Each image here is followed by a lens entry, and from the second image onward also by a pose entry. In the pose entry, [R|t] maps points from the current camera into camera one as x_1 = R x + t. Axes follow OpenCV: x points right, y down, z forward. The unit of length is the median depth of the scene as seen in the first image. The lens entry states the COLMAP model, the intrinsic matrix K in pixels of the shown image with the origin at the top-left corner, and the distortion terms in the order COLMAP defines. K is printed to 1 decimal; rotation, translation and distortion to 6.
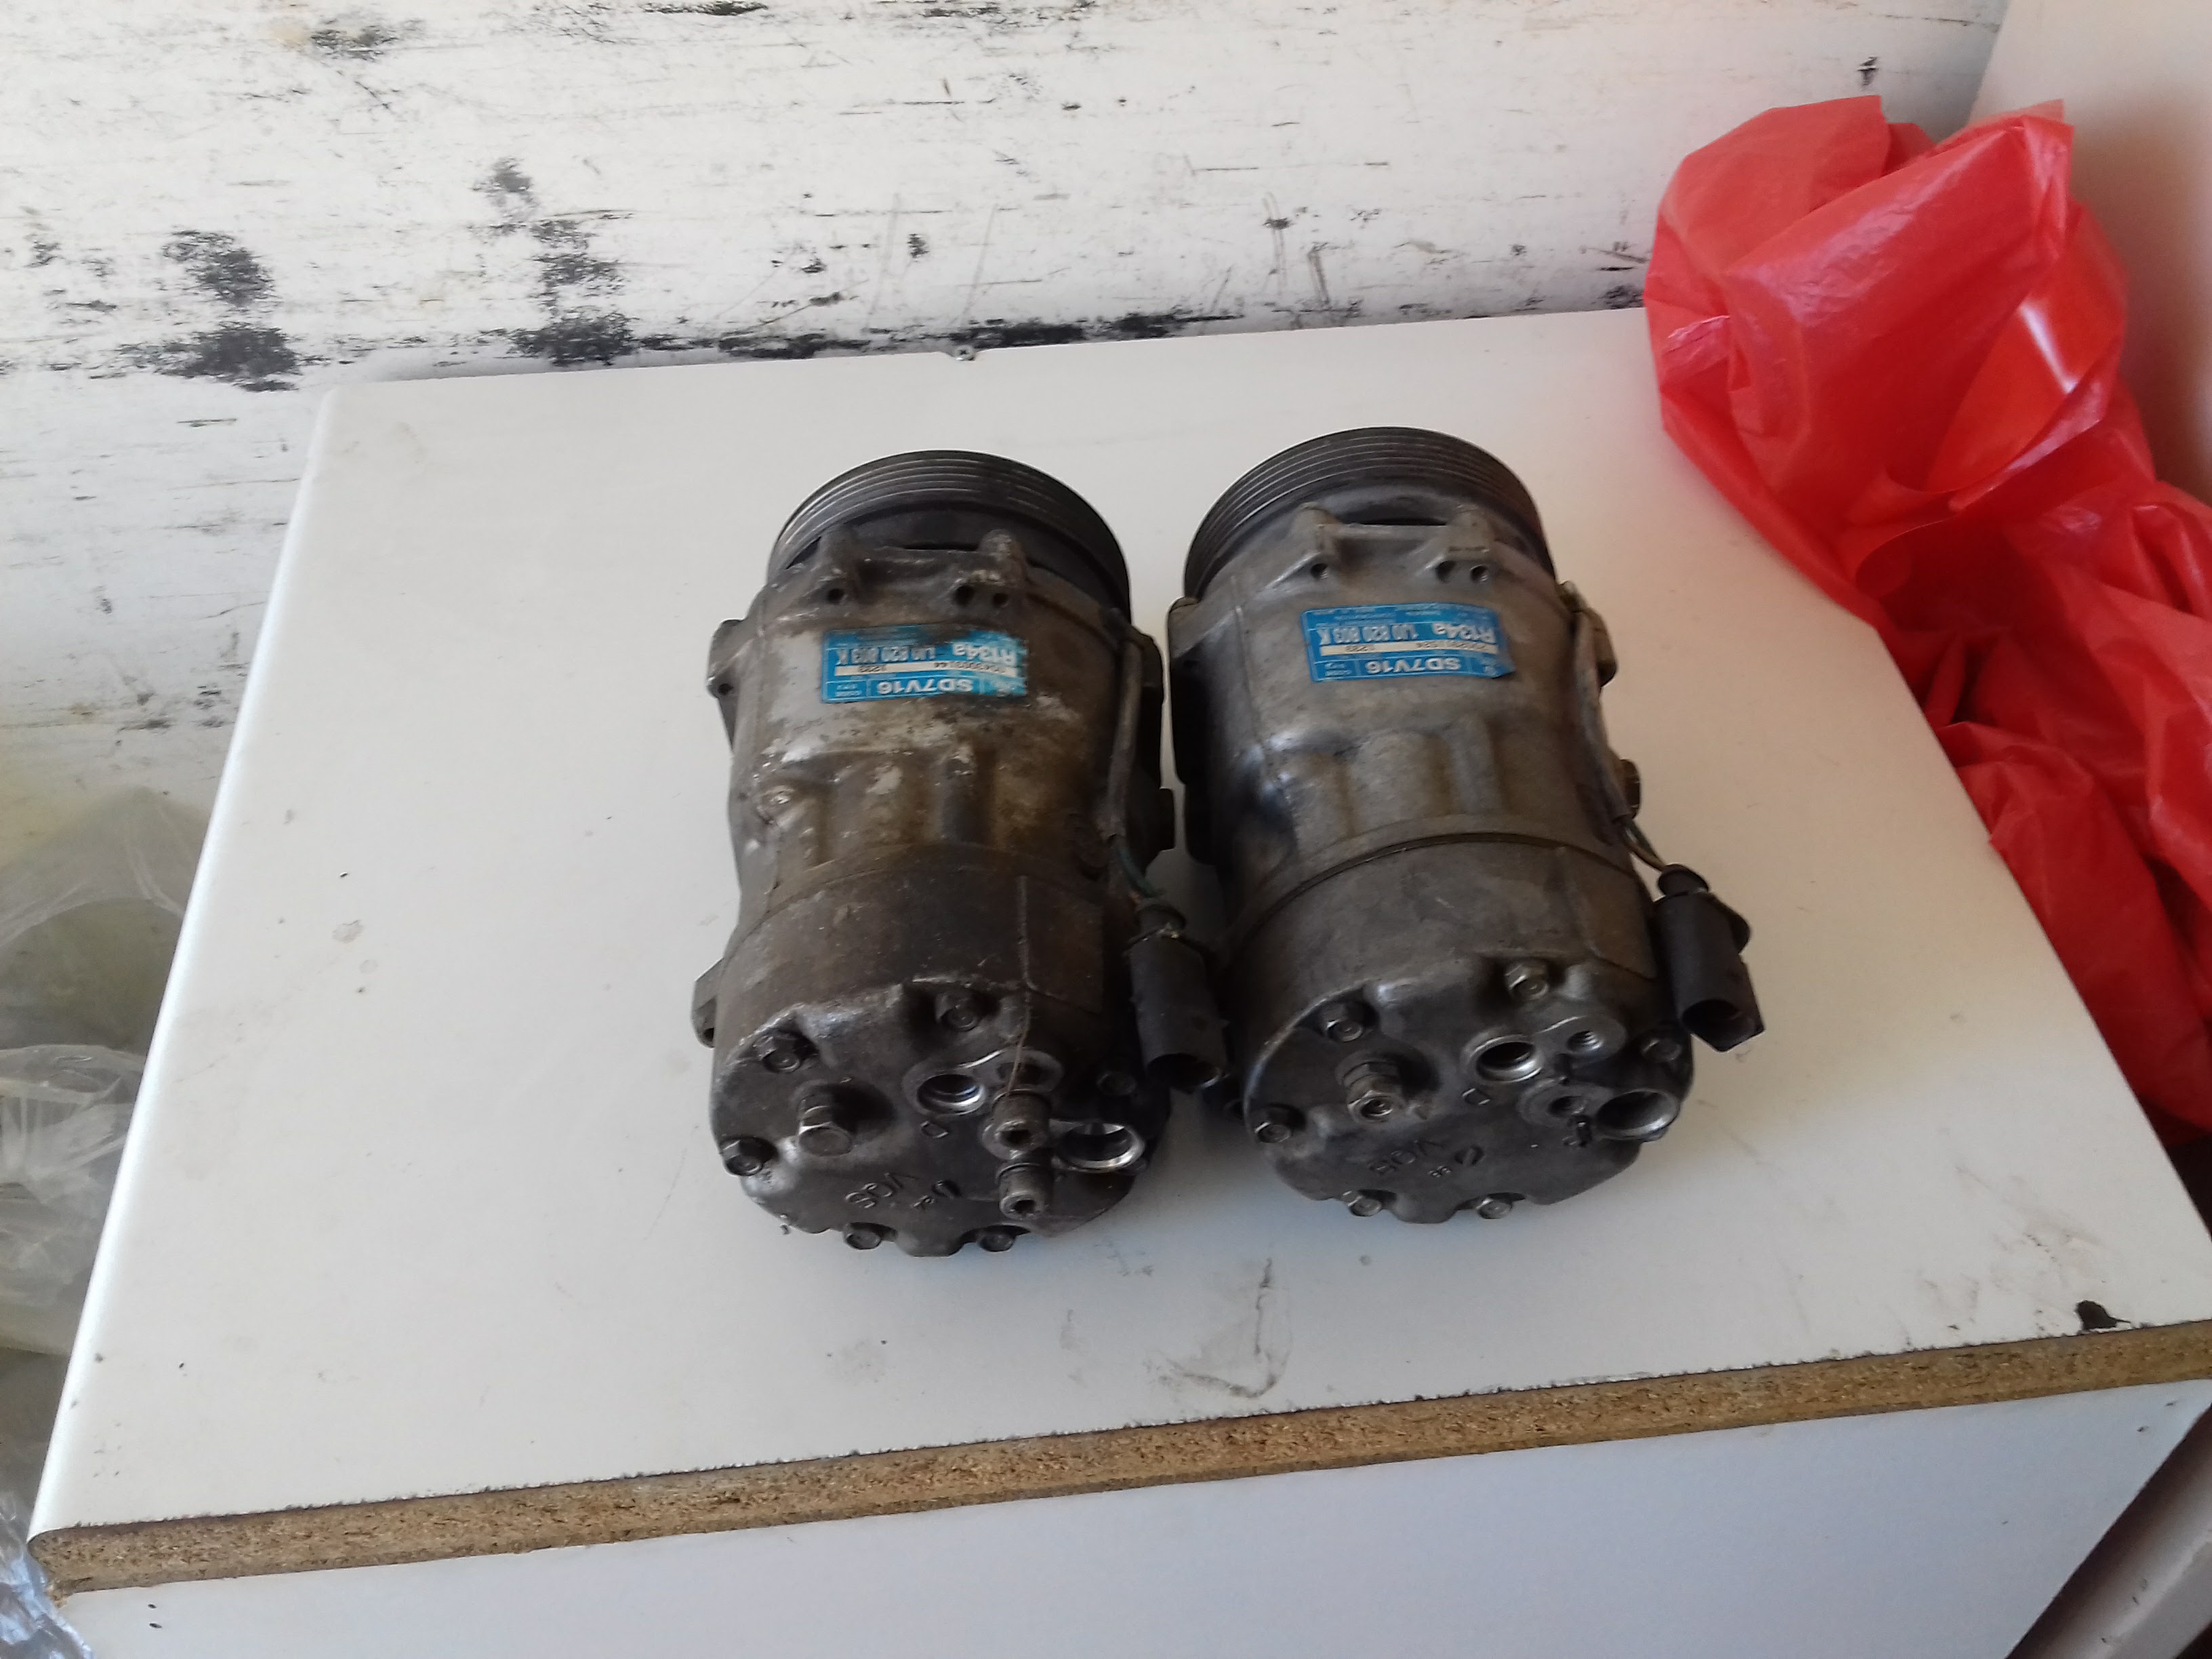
lens RADIAL K [[2043.4, 0, 1086.3], [0, 2043.4, 840.7], [0, 0, 1]] dist [0.061023, -0.202494]
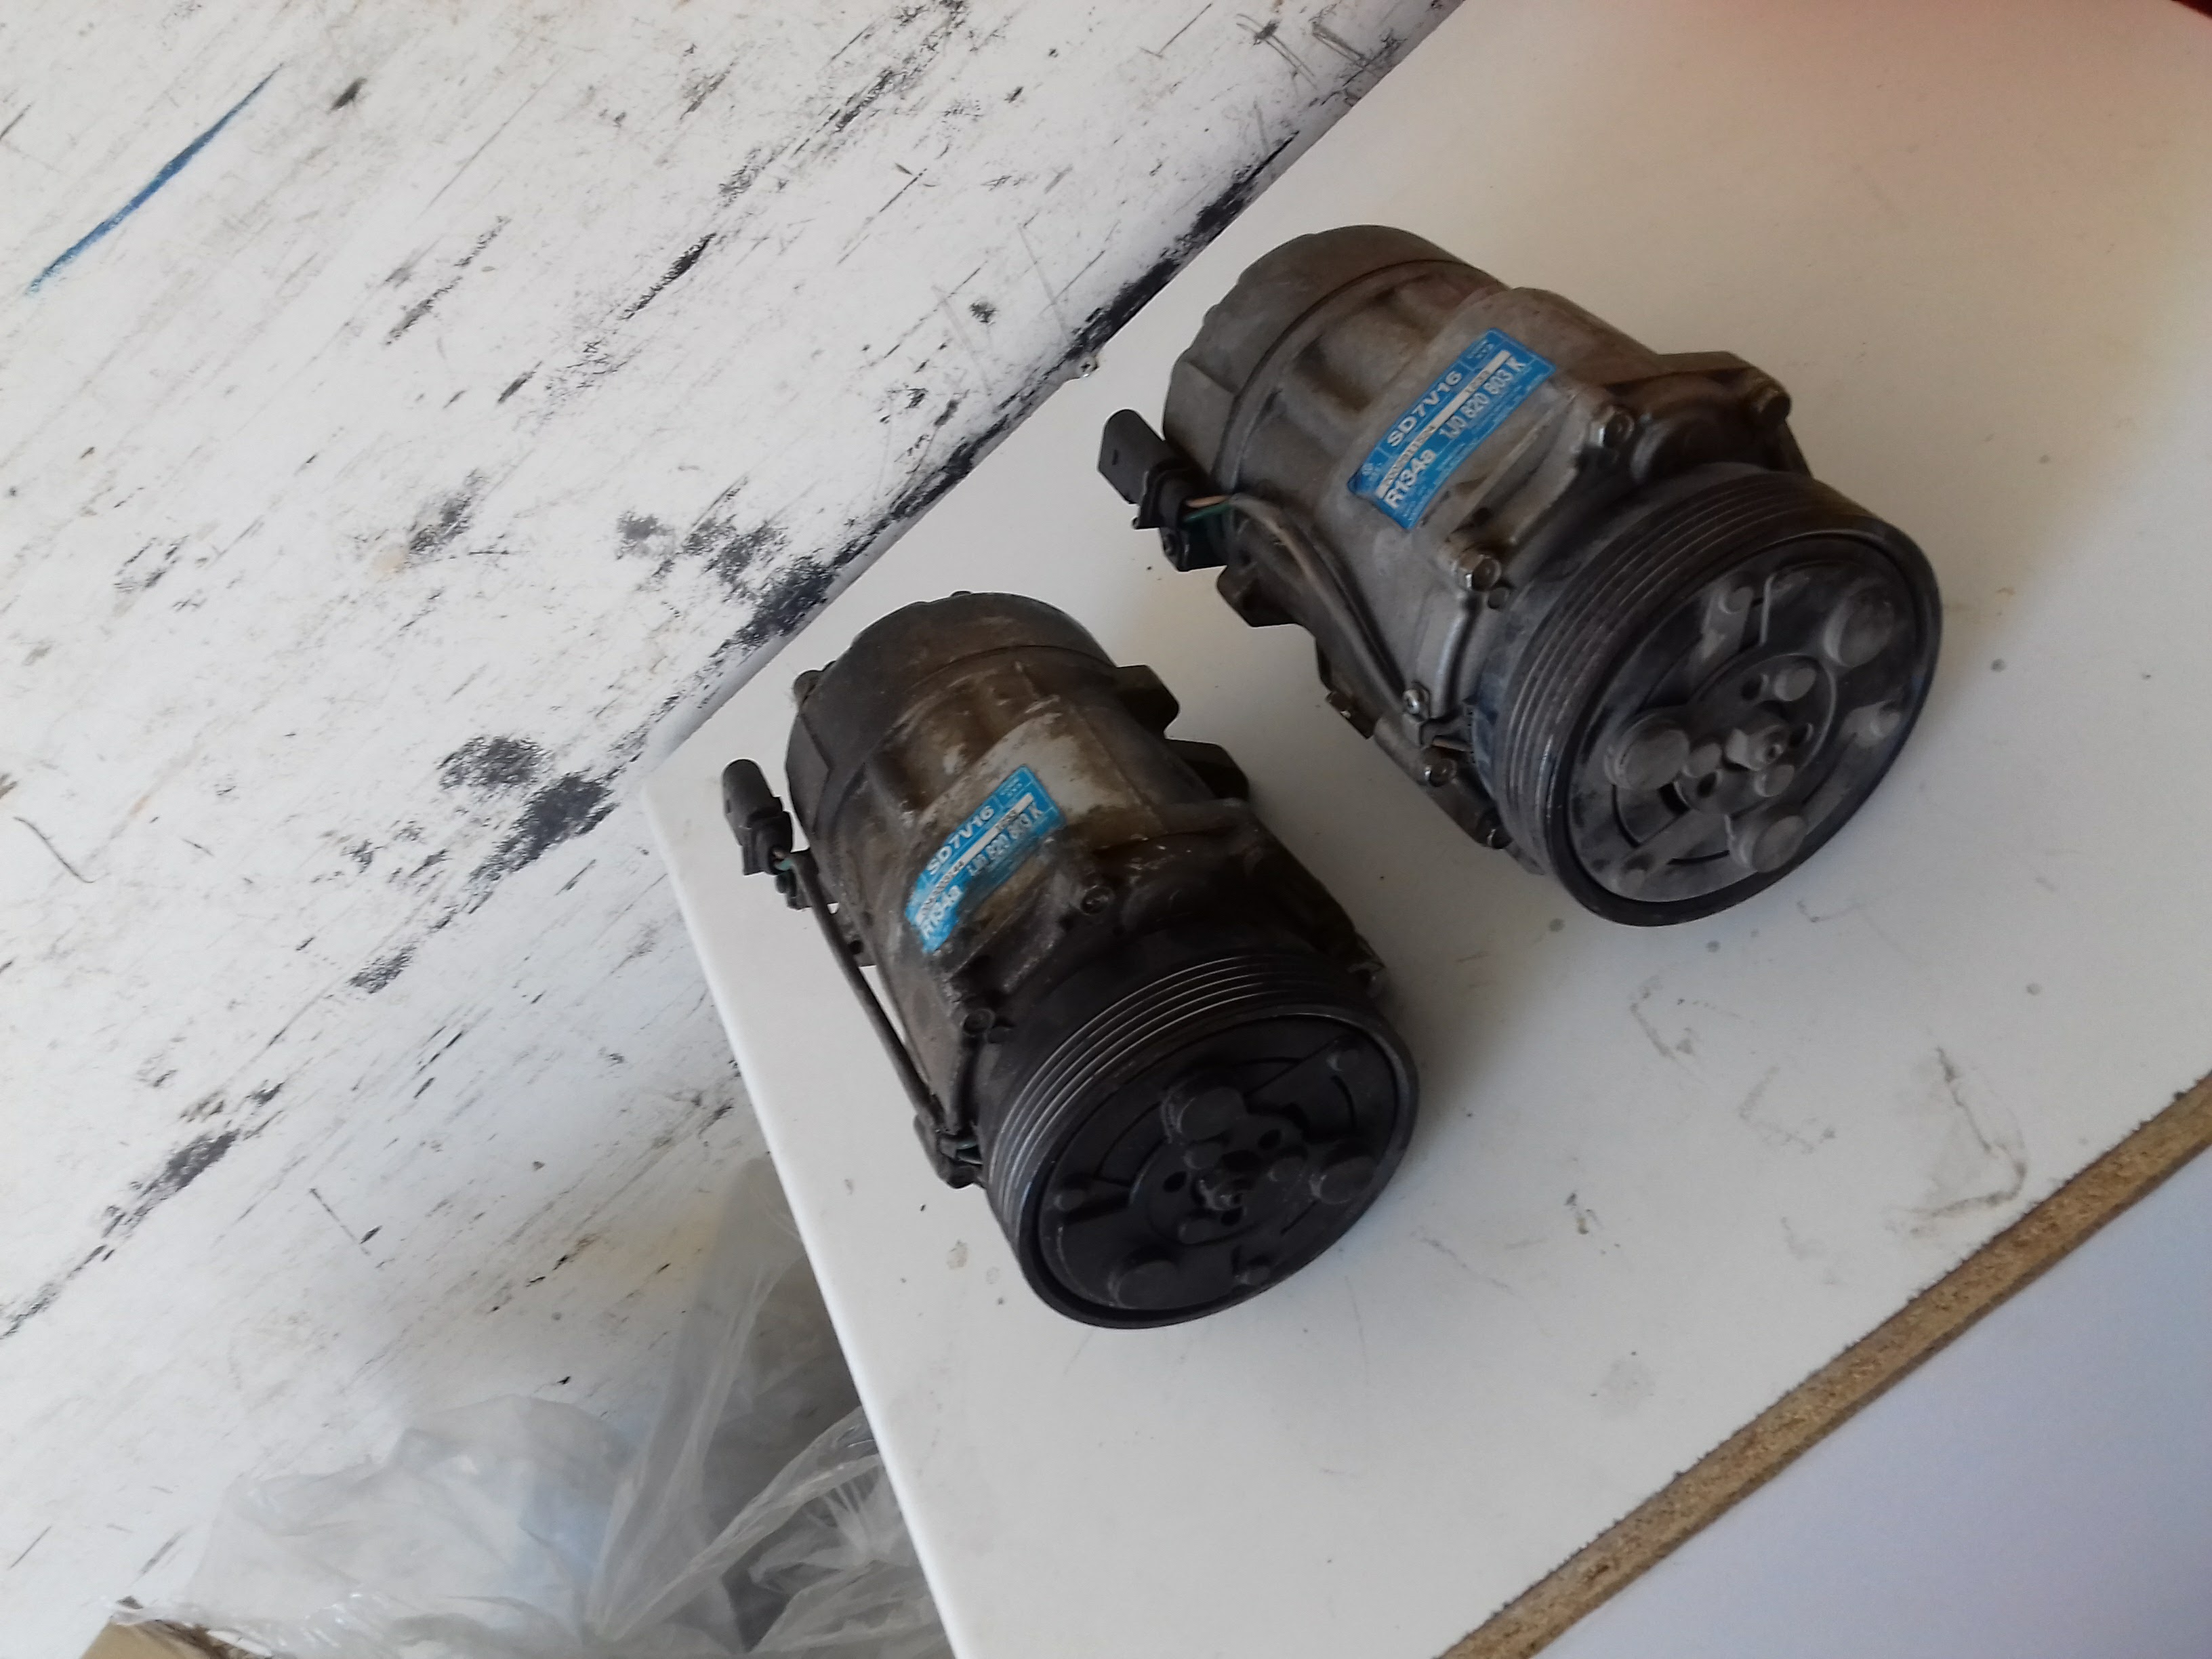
lens RADIAL K [[2043.4, 0, 1086.3], [0, 2043.4, 840.7], [0, 0, 1]] dist [0.061023, -0.202494]
pose [[0.767478, -0.585358, -0.261405, 0.060369], [0.606126, 0.795367, -0.001477, -0.061857], [0.208778, -0.157311, 0.965228, 0.044952]]
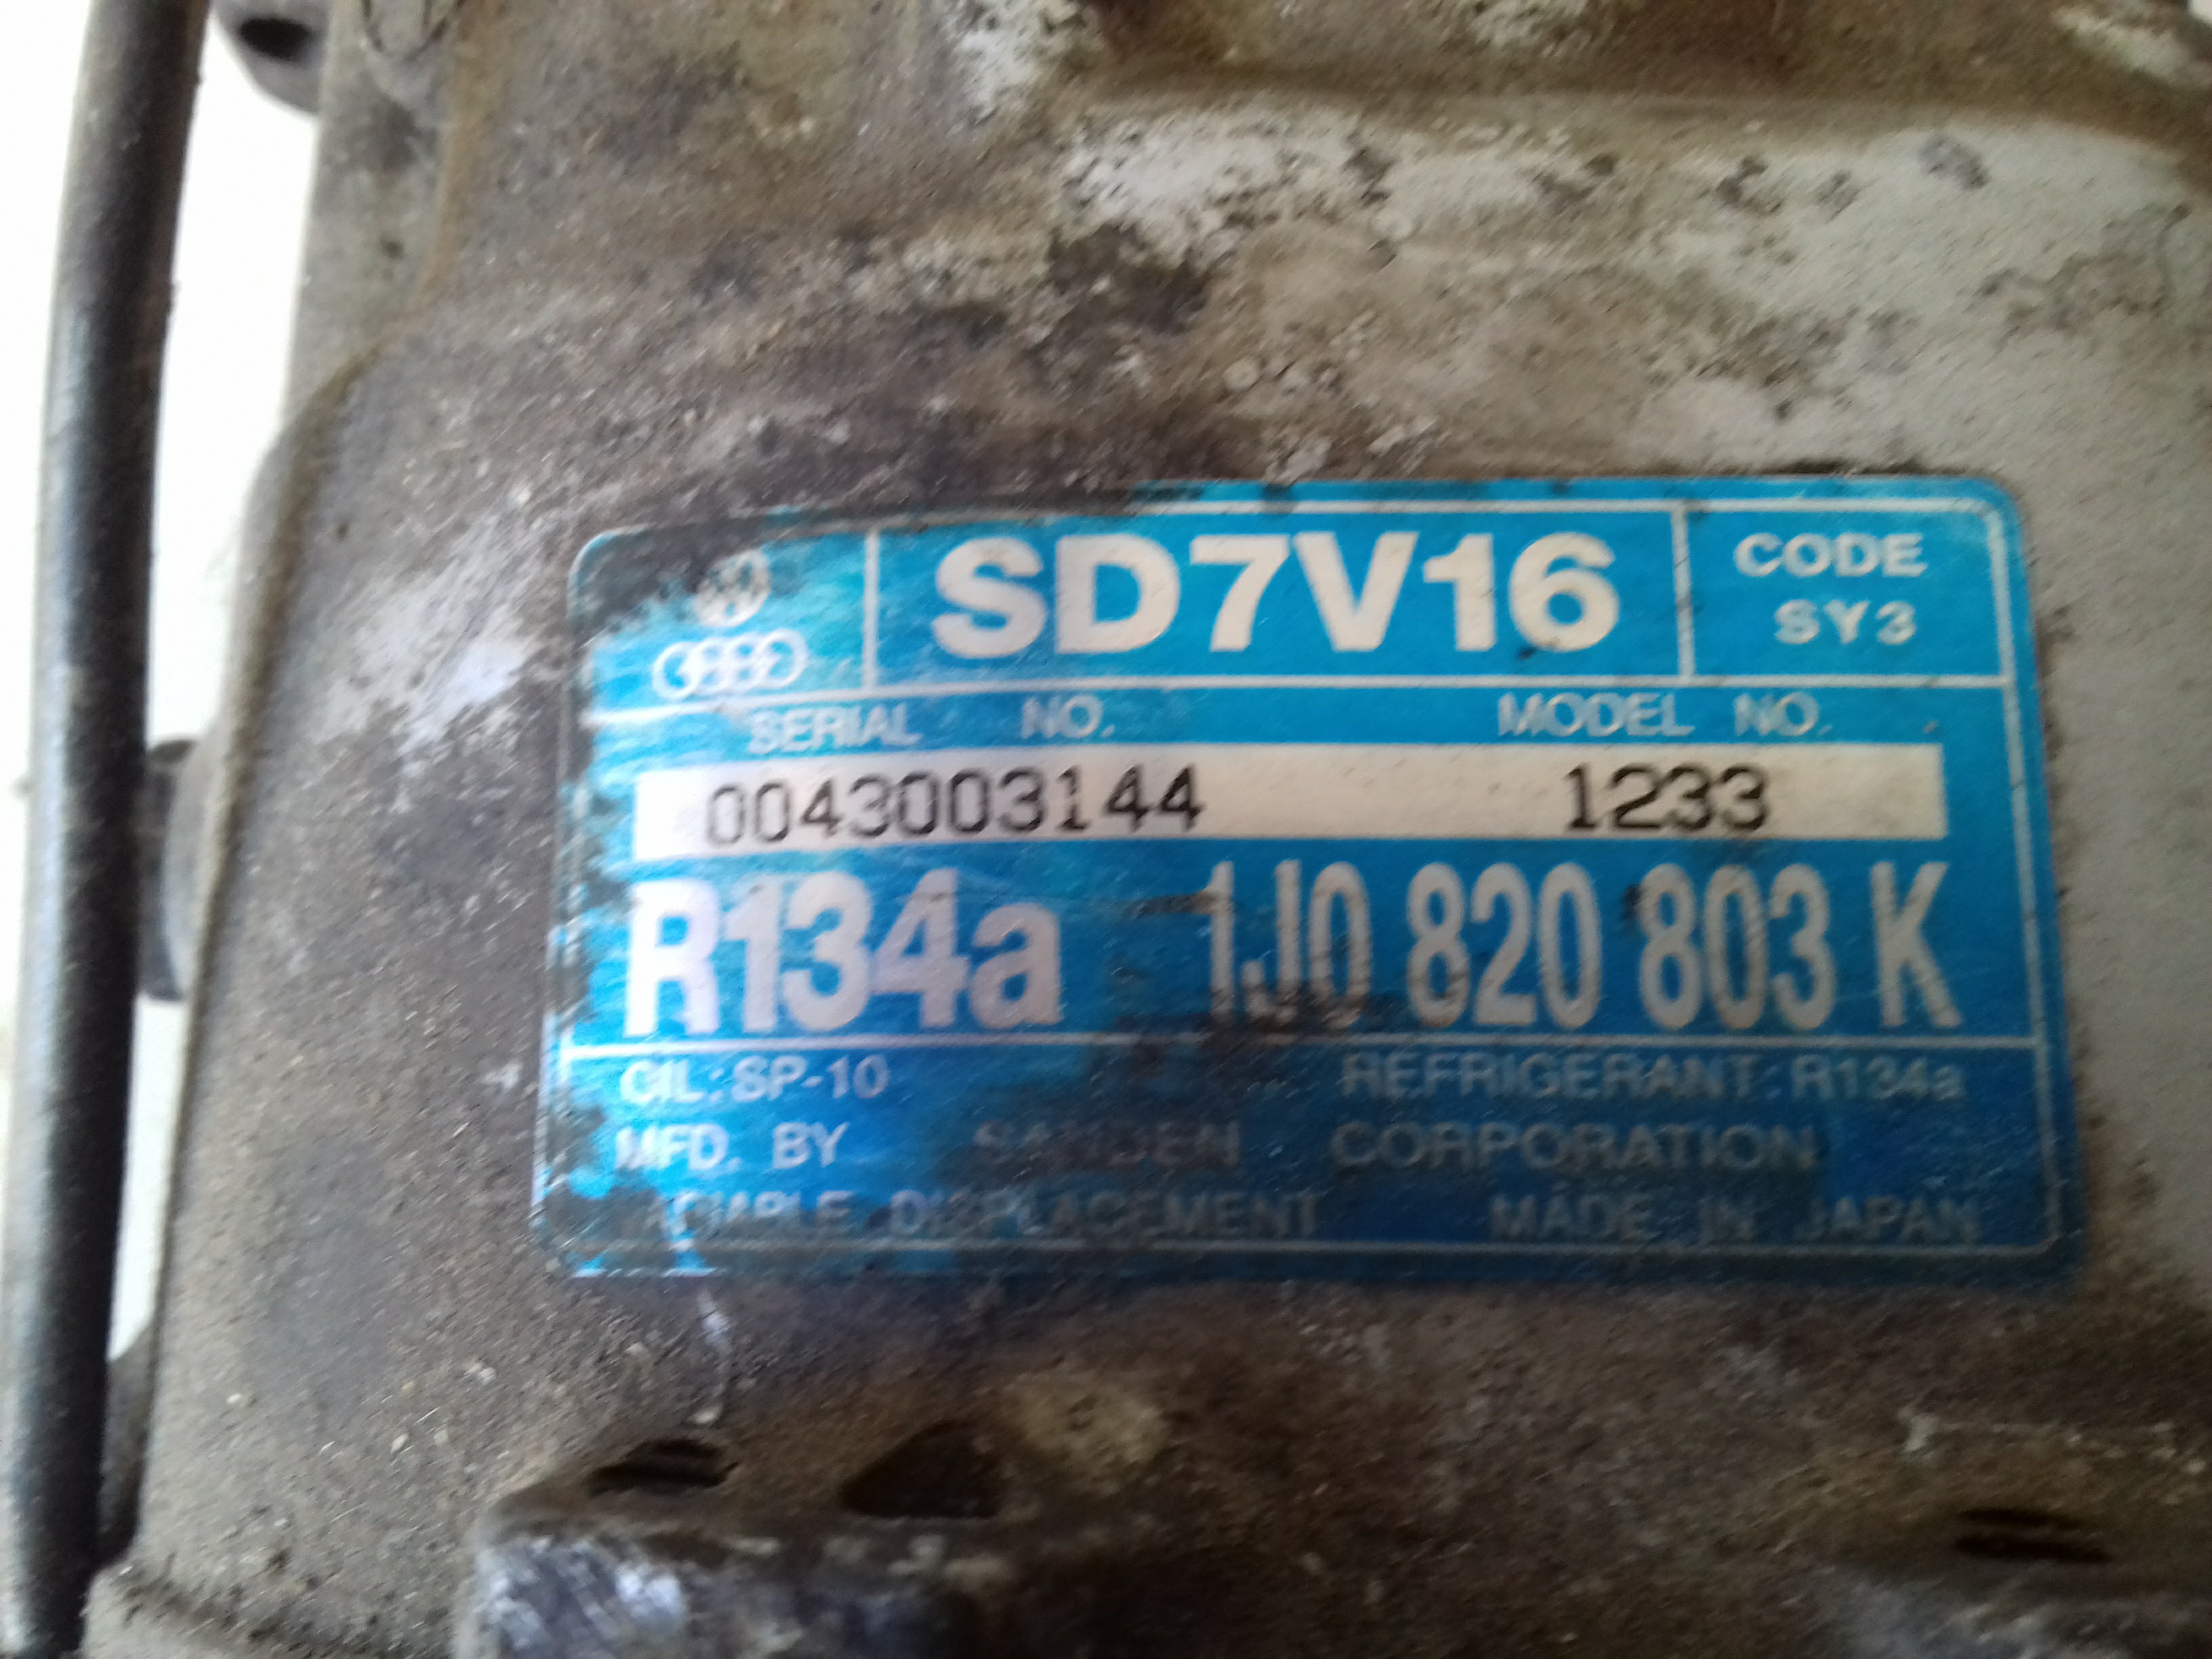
lens RADIAL K [[2034.5, 0, 1117.2], [0, 2034.5, 836.1], [0, 0, 1]] dist [0.068240, -0.212069]
pose [[0.985311, 0.157943, -0.064928, -0.145899], [-0.096258, 0.827738, 0.552797, -0.128381], [0.141054, -0.538427, 0.830783, 0.602575]]
